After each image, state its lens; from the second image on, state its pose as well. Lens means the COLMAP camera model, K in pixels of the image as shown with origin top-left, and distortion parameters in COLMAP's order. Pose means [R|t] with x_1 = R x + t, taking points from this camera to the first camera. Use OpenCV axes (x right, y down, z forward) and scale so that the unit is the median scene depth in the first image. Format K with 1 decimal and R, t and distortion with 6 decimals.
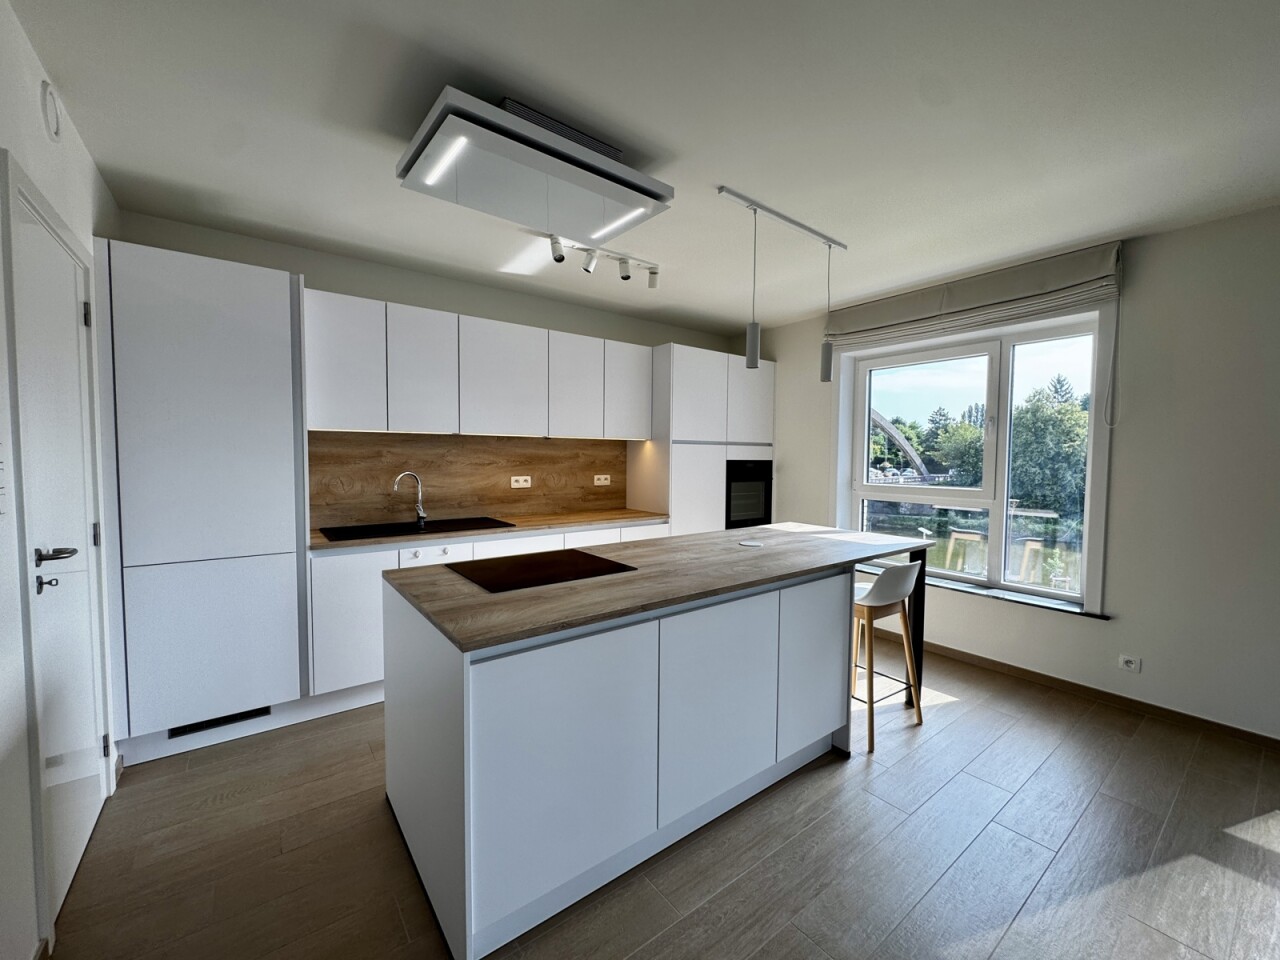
lens RADIAL K [[512.0, 0, 640.0], [0, 512.0, 480.0], [0, 0, 1]] dist [-0.001366, 0.000067]
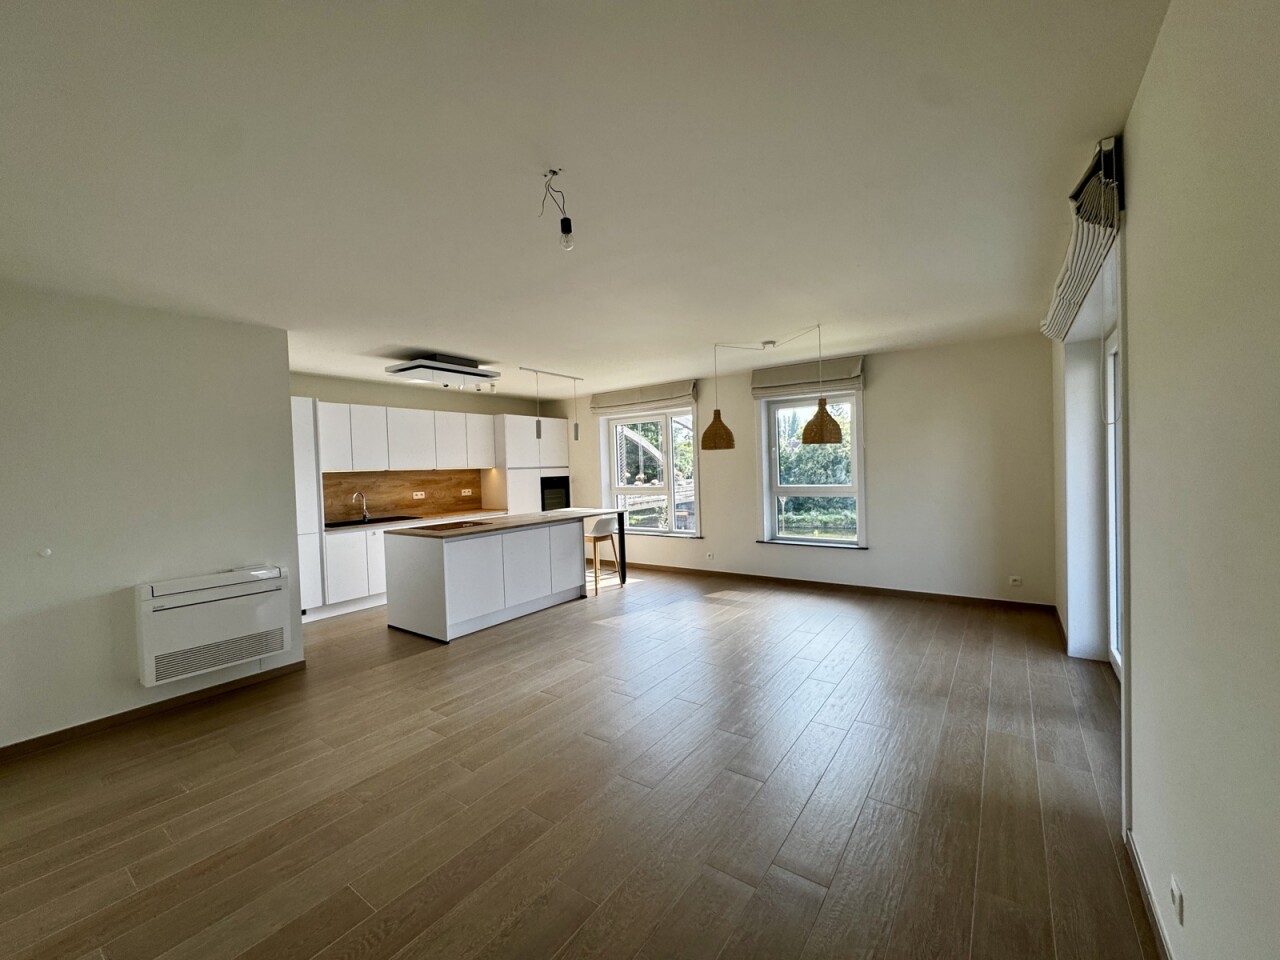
lens RADIAL K [[512.0, 0, 640.0], [0, 512.0, 480.0], [0, 0, 1]] dist [-0.001366, 0.000067]
pose [[0.954388, -0.046331, 0.294953, -0.026076], [0.054445, 0.998329, -0.019352, 0.026061], [-0.293563, 0.034528, 0.955316, -0.873348]]
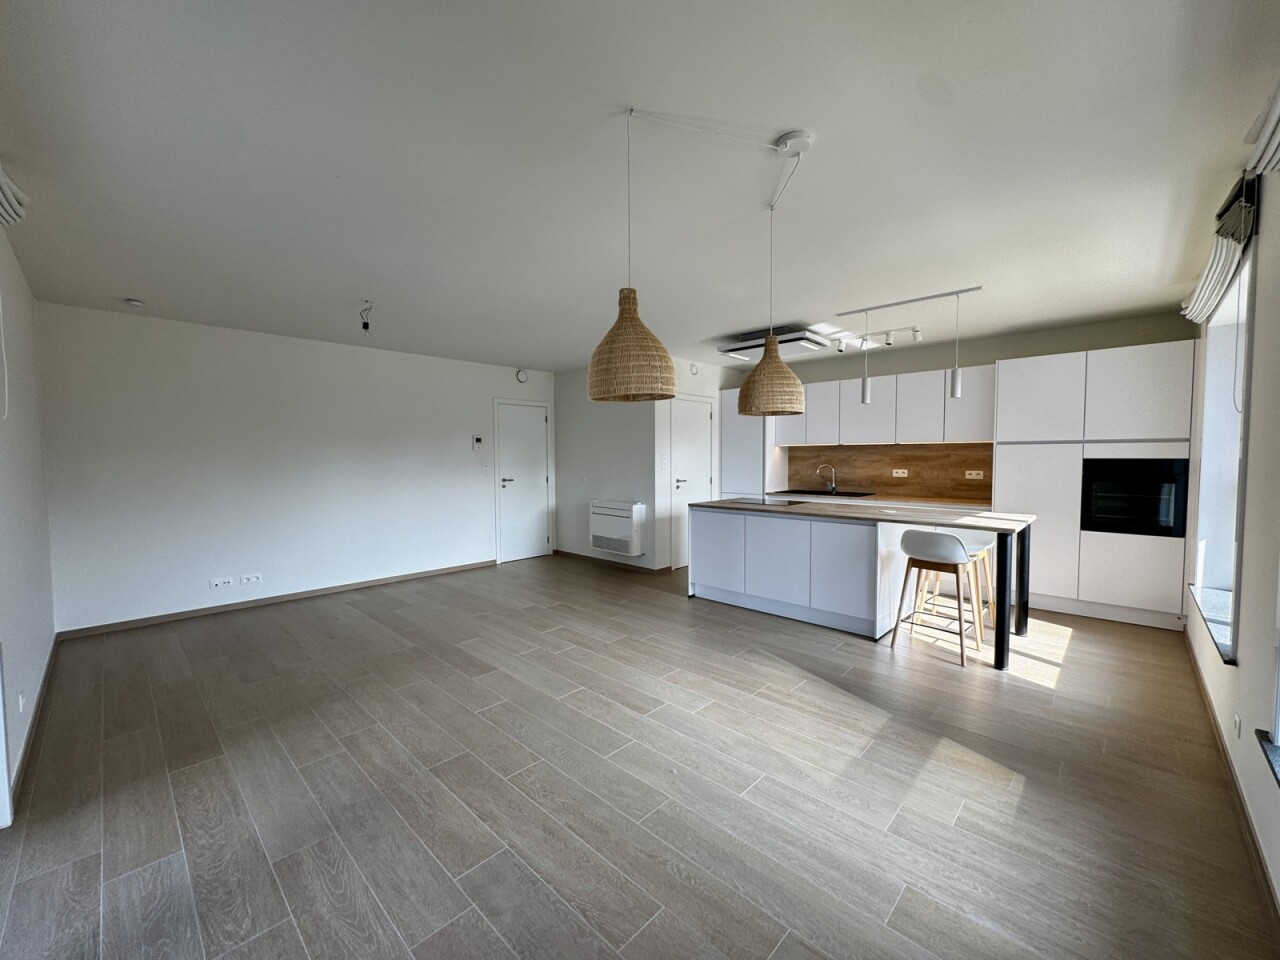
lens RADIAL K [[512.0, 0, 640.0], [0, 512.0, 480.0], [0, 0, 1]] dist [-0.001366, 0.000067]
pose [[0.159164, 0.038604, -0.986497, 1.135502], [-0.040858, 0.998637, 0.032487, 0.006041], [0.986406, 0.035136, 0.160524, -0.005176]]
